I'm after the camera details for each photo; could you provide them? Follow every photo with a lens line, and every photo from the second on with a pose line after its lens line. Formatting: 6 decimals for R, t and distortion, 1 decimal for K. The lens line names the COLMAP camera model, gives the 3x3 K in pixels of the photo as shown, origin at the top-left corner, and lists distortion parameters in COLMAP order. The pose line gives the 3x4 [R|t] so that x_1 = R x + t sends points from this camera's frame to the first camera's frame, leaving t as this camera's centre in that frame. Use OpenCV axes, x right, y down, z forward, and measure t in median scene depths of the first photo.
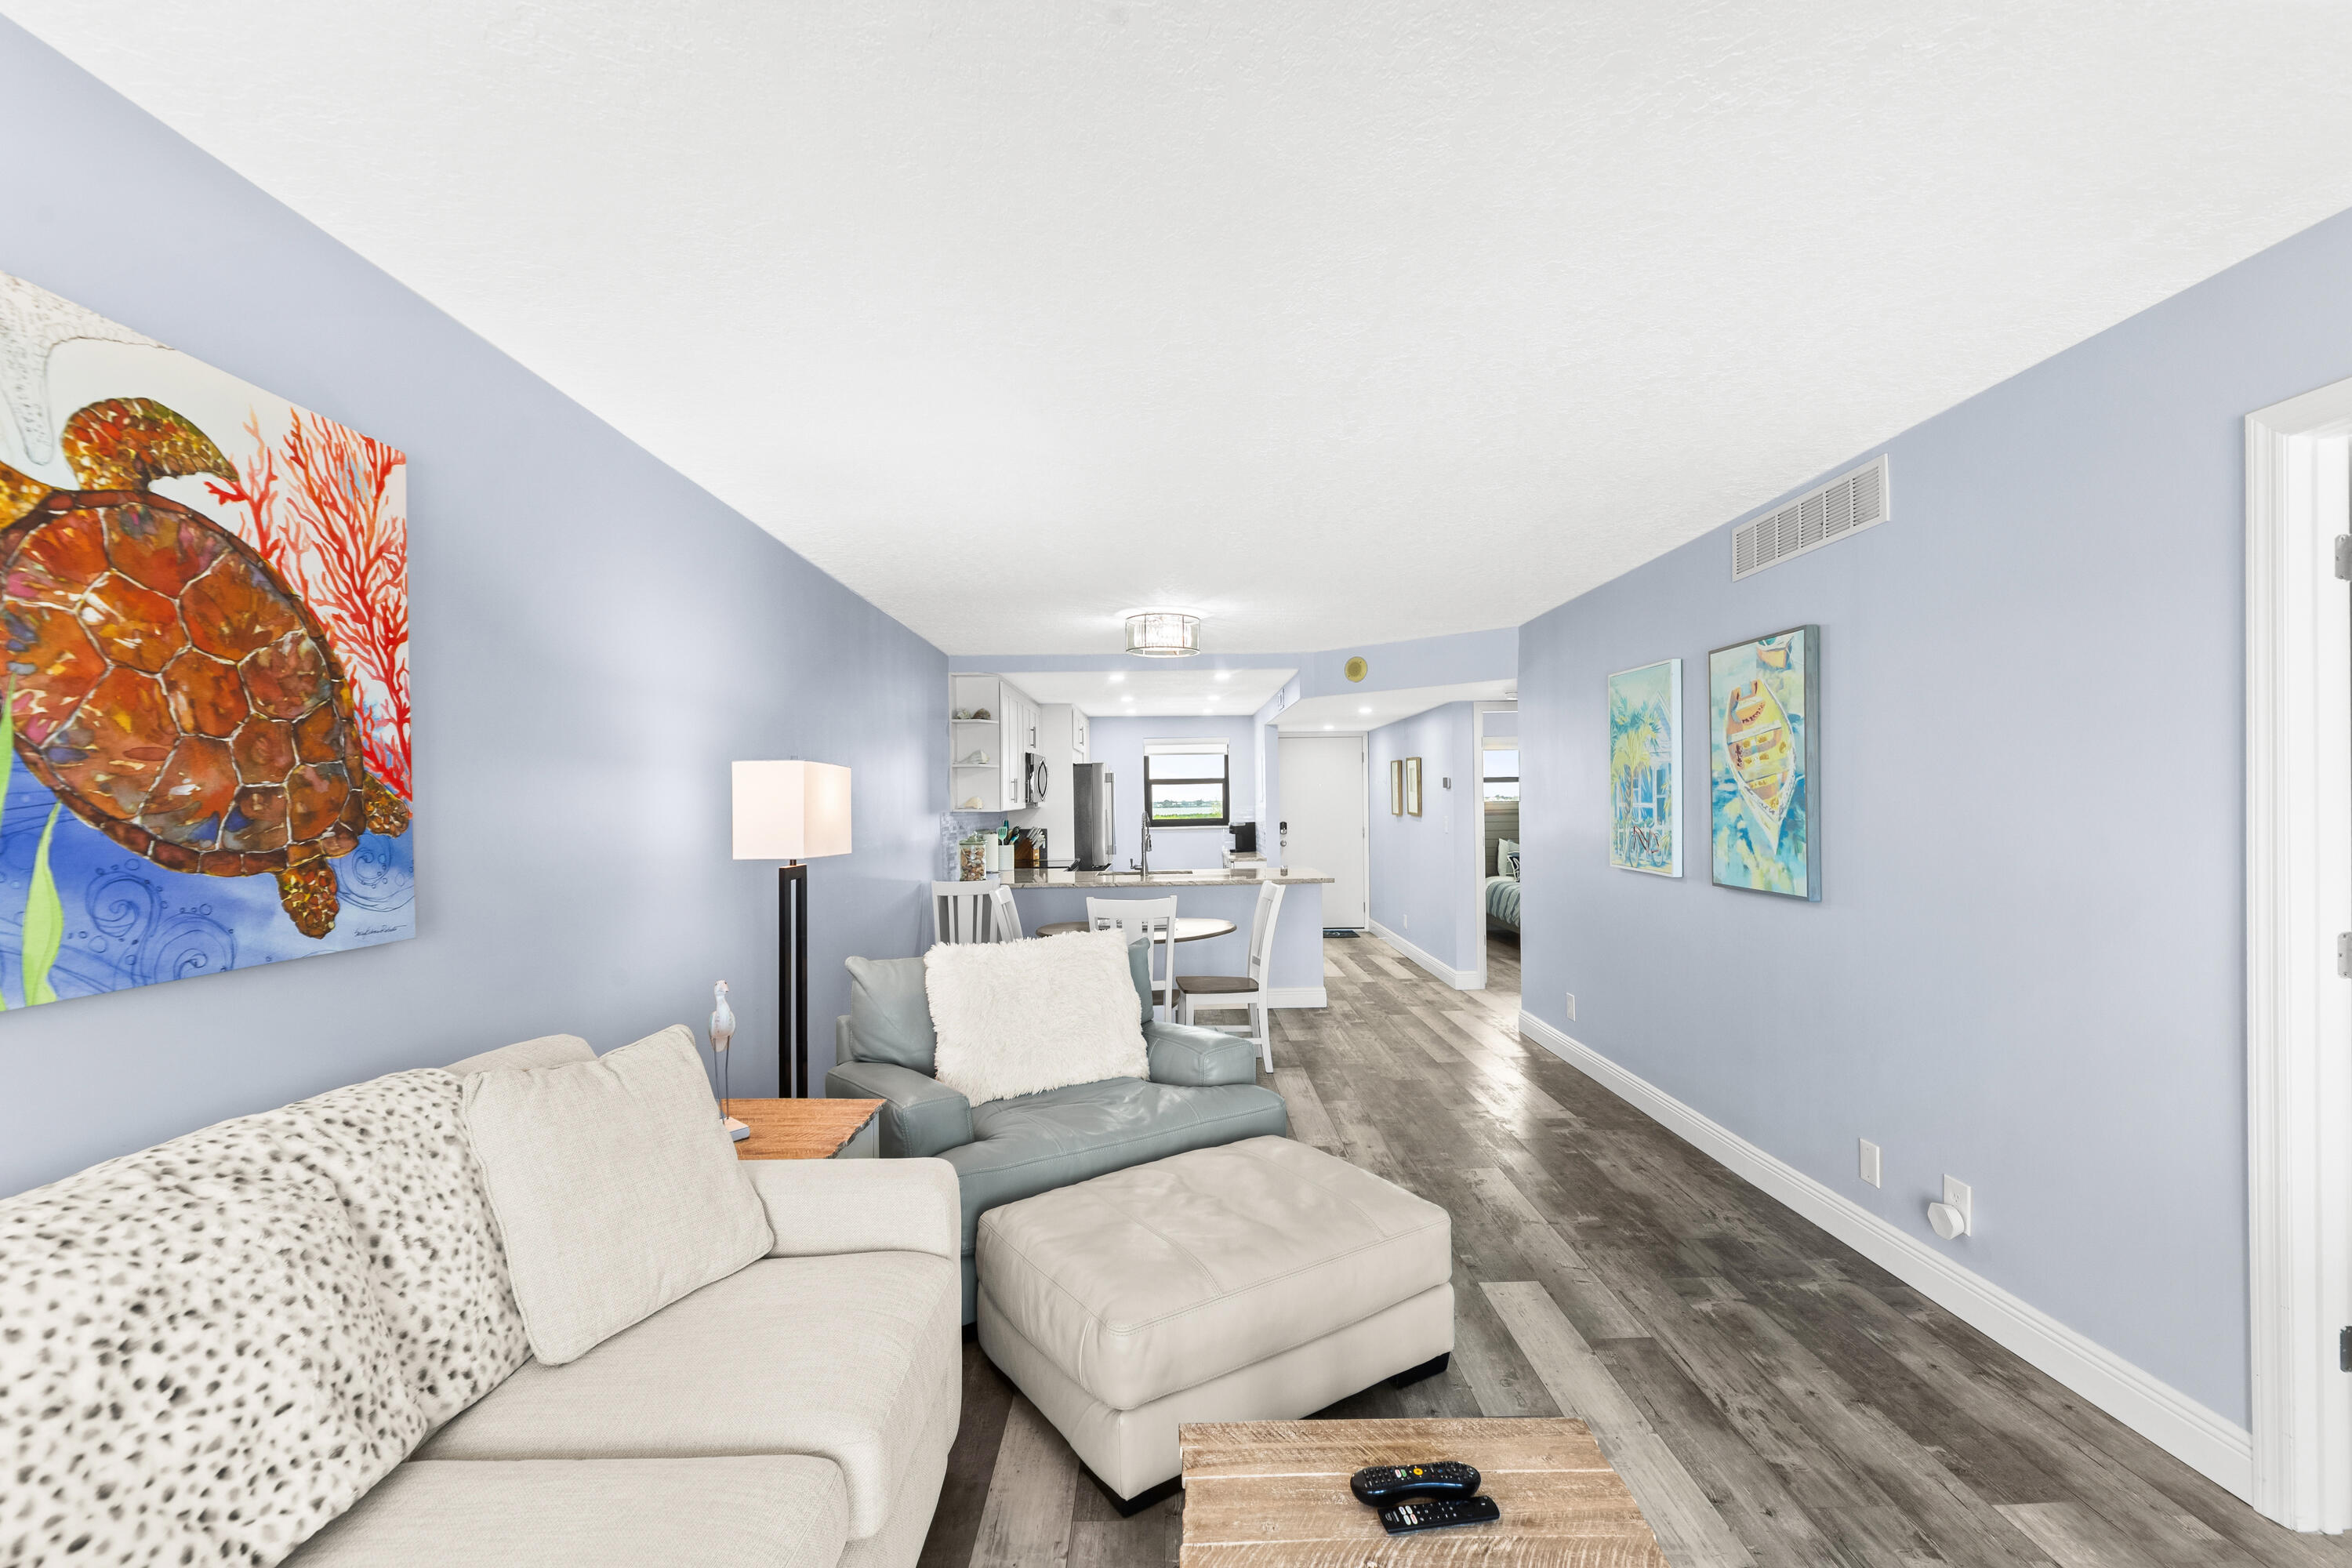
lens RADIAL K [[999.6, 0, 1193.2], [0, 999.6, 809.6], [0, 0, 1]] dist [-0.000991, -0.000987]
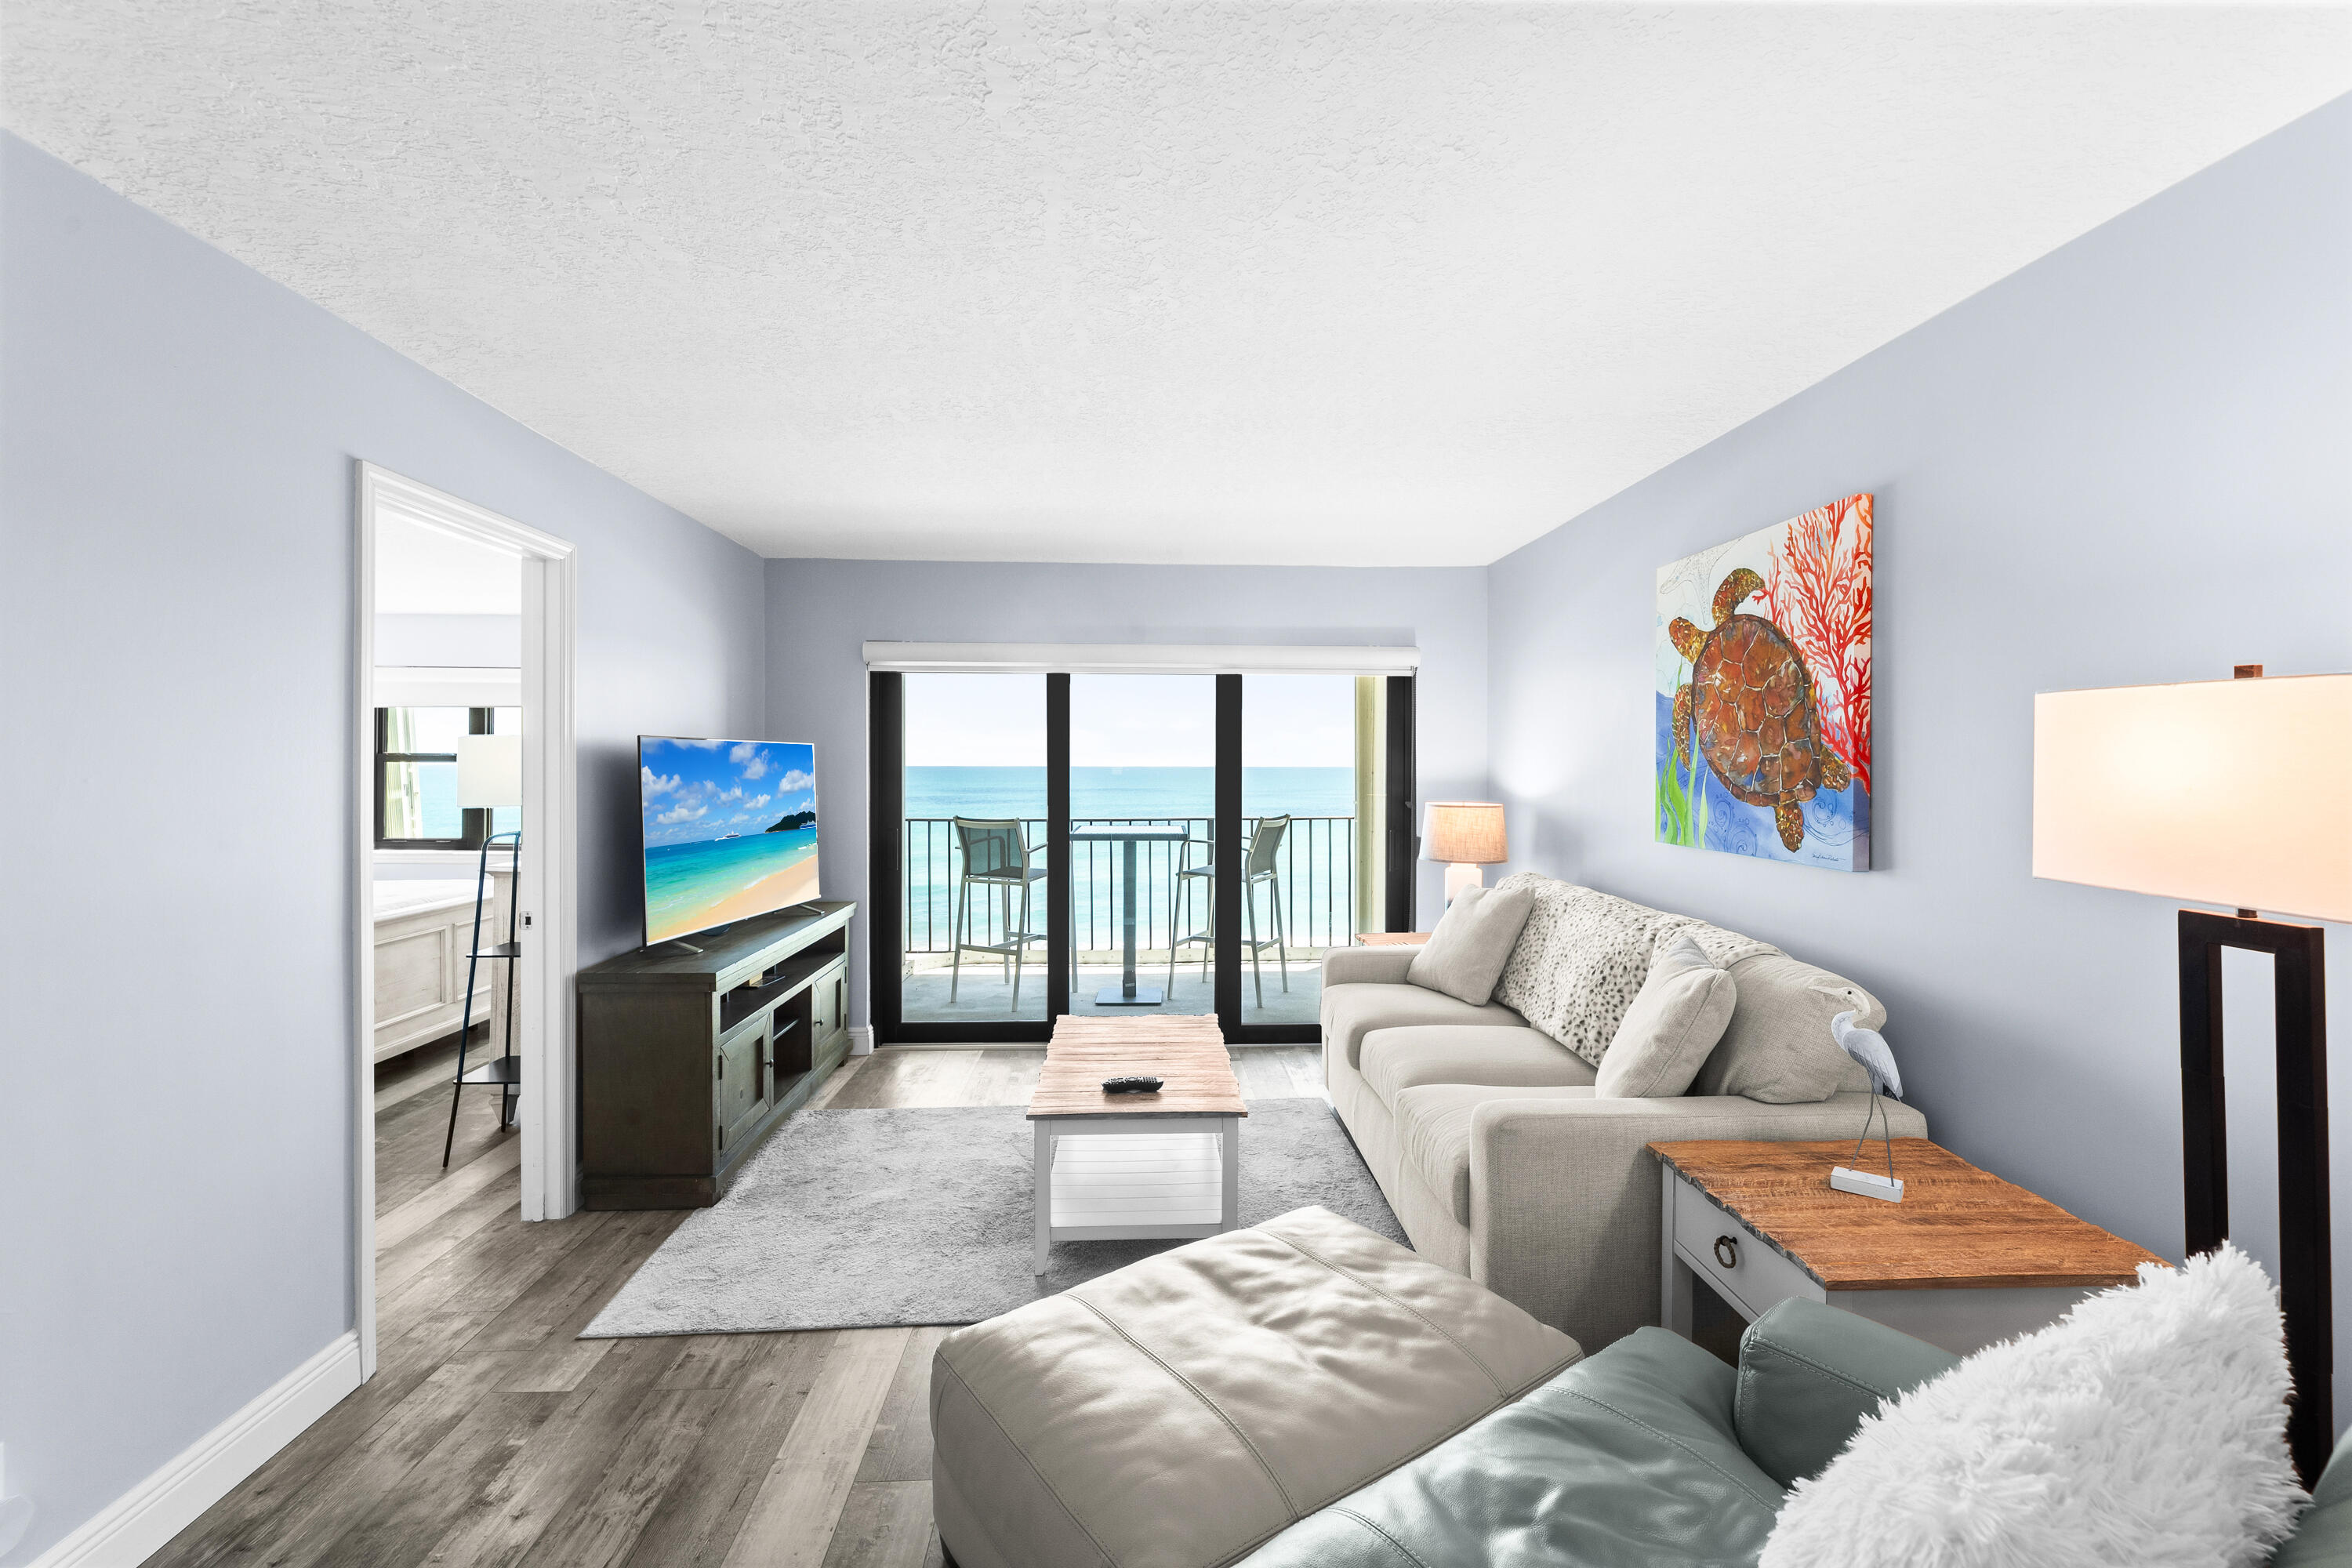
lens RADIAL K [[995.6, 0, 1174.2], [0, 995.6, 764.9], [0, 0, 1]] dist [-0.004259, -0.001000]
pose [[-0.999683, 0.013494, -0.021256, 0.128719], [0.013272, 0.999857, 0.010518, -0.036137], [0.021395, 0.010232, -0.999719, 2.427899]]
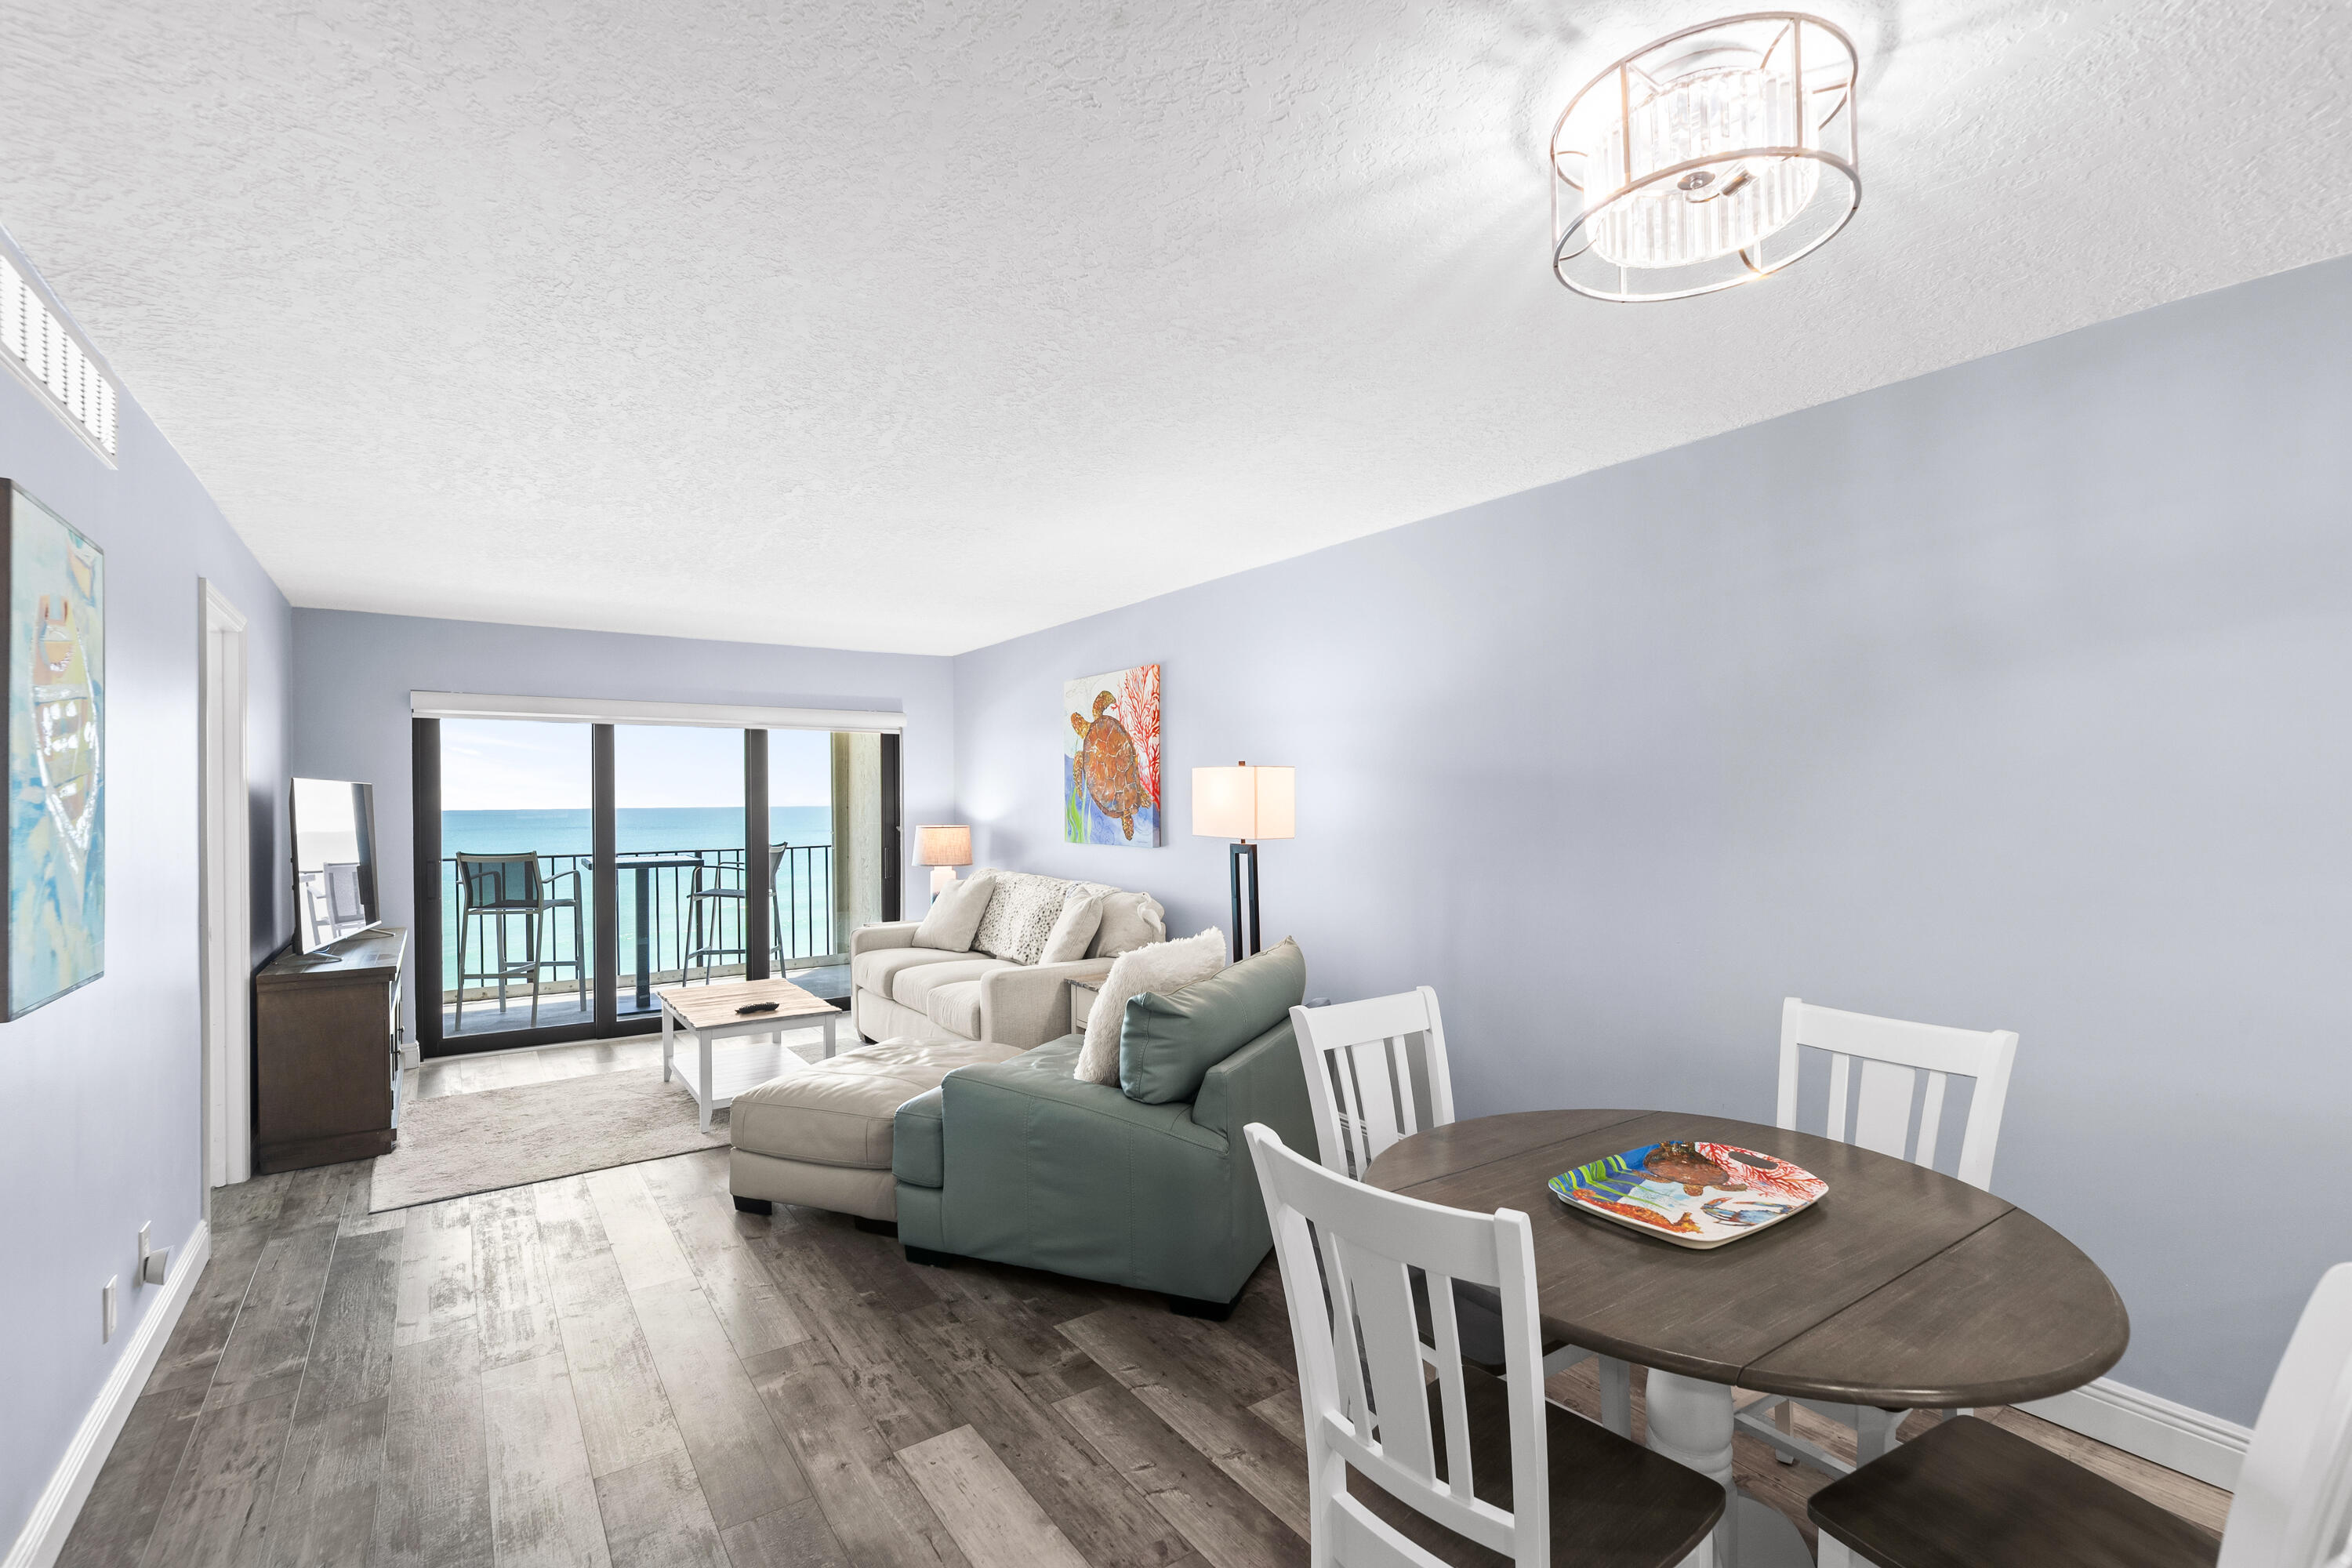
lens RADIAL K [[1065.8, 0, 1184.6], [0, 1065.8, 799.2], [0, 0, 1]] dist [-0.003789, -0.001004]
pose [[-0.831361, 0.020772, -0.555344, 0.770132], [0.015374, 0.999778, 0.014381, -0.041356], [0.555519, 0.003418, -0.831497, 3.649208]]
